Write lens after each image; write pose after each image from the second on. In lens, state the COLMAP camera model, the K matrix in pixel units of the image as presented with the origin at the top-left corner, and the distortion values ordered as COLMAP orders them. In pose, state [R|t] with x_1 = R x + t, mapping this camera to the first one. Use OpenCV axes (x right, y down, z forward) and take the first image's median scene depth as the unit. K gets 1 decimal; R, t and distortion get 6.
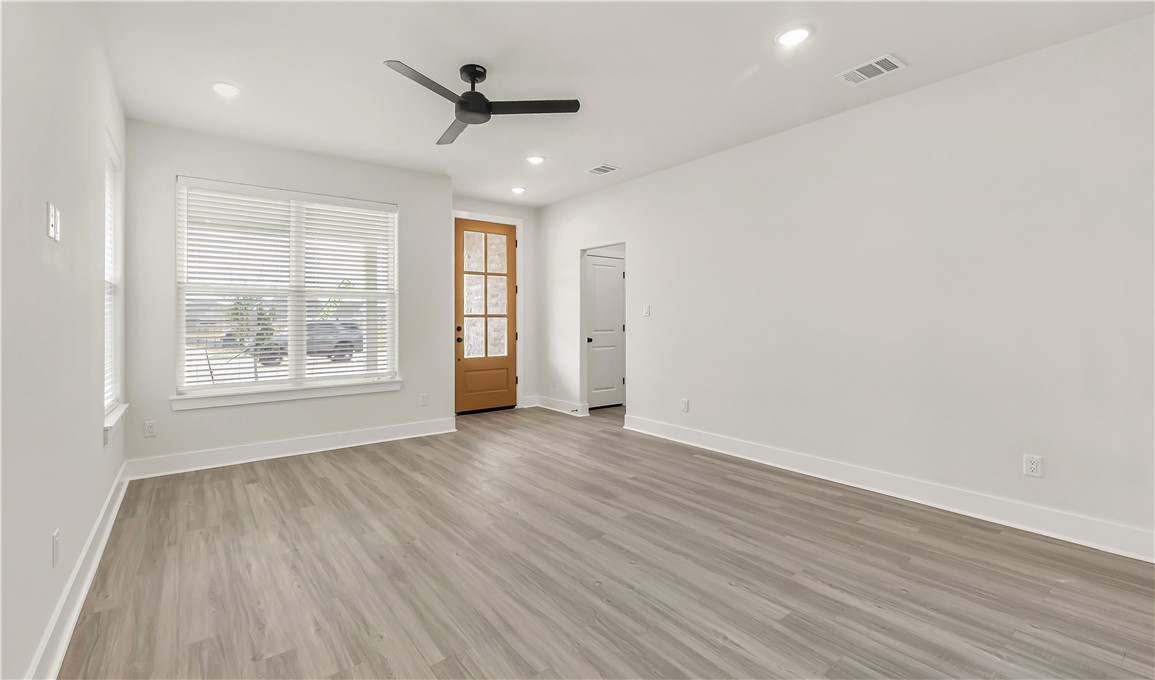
lens RADIAL K [[516.7, 0, 580.4], [0, 516.7, 319.7], [0, 0, 1]] dist [0.013892, 0.000050]
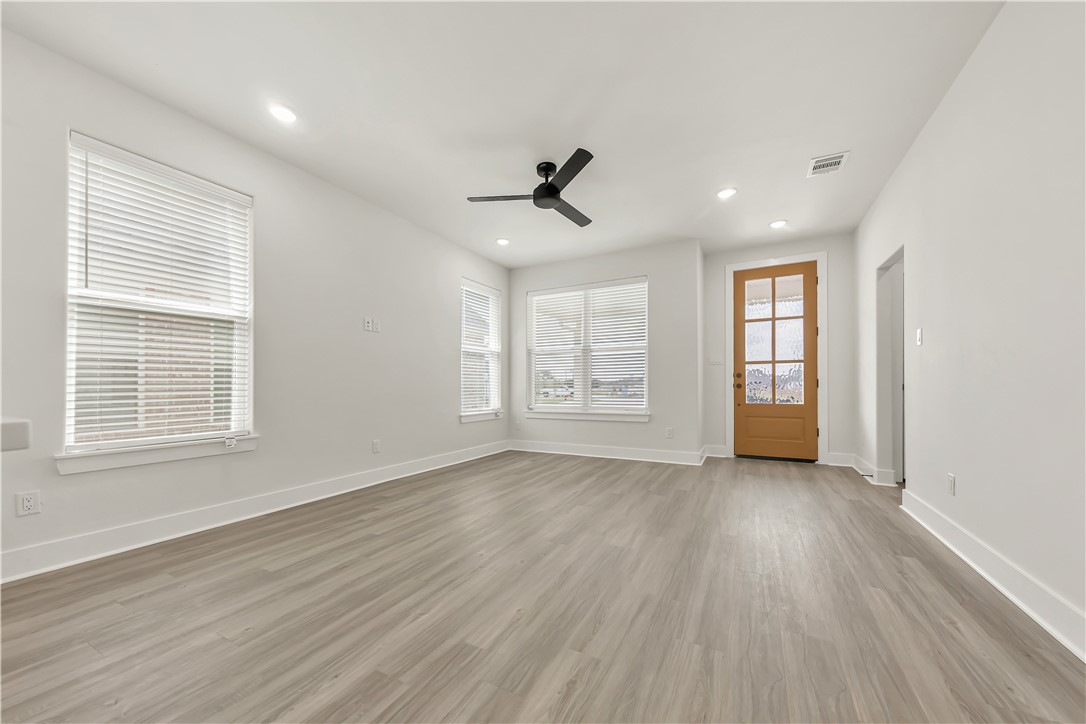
lens RADIAL K [[398.7, 0, 503.8], [0, 398.7, 383.2], [0, 0, 1]] dist [0.000219, -0.000042]
pose [[0.366749, -0.005466, -0.930304, 0.342713], [0.001931, 0.999985, -0.005114, 0.036704], [0.930318, 0.000079, 0.366754, 0.255416]]
